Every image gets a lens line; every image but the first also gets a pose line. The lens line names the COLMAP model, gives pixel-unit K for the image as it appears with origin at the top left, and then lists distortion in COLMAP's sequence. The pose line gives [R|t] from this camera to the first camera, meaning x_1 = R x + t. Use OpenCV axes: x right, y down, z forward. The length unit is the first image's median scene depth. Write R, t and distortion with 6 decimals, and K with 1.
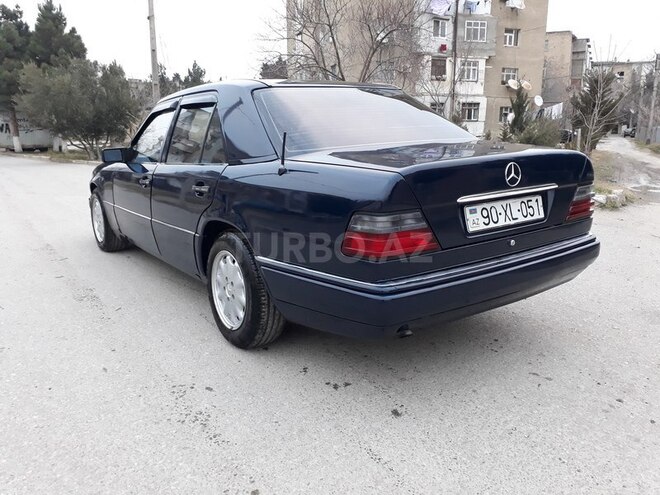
lens RADIAL K [[512.3, 0, 330.0], [0, 512.3, 247.5], [0, 0, 1]] dist [0.007512, -0.004488]
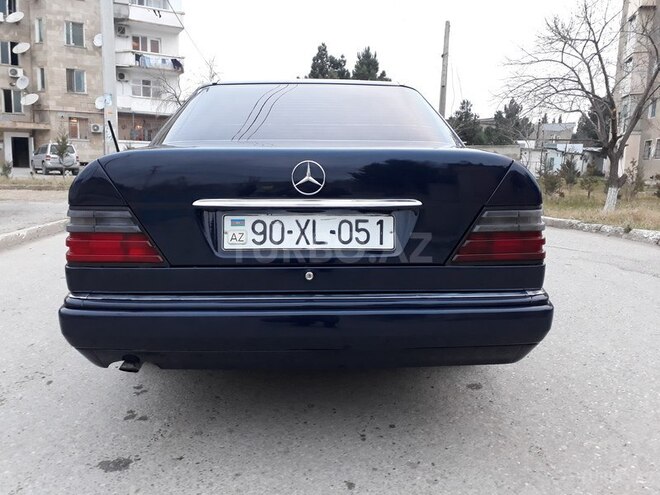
lens RADIAL K [[519.3, 0, 330.0], [0, 519.3, 247.5], [0, 0, 1]] dist [0.061434, -0.083586]
pose [[0.844785, 0.108403, -0.524011, 0.709488], [-0.145363, 0.988931, -0.029766, -0.029476], [0.514983, 0.101317, 0.851191, 0.394830]]
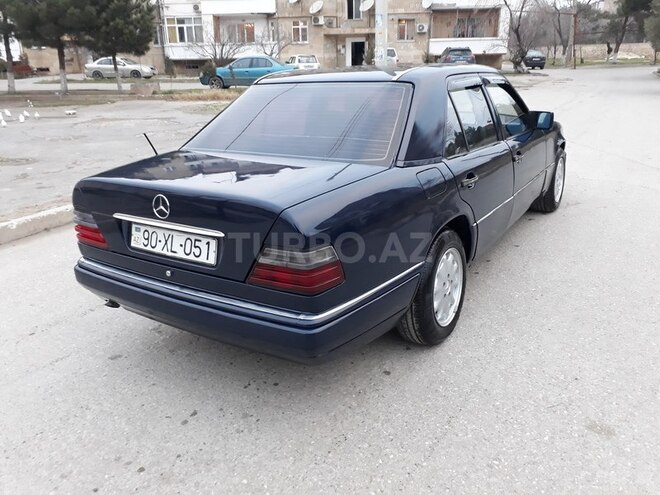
lens RADIAL K [[511.5, 0, 330.0], [0, 511.5, 247.5], [0, 0, 1]] dist [0.050802, -0.082042]
pose [[0.404300, 0.313464, -0.859233, 1.265472], [-0.185475, 0.948016, 0.258581, -0.356661], [0.895623, 0.054822, 0.441423, 0.799907]]
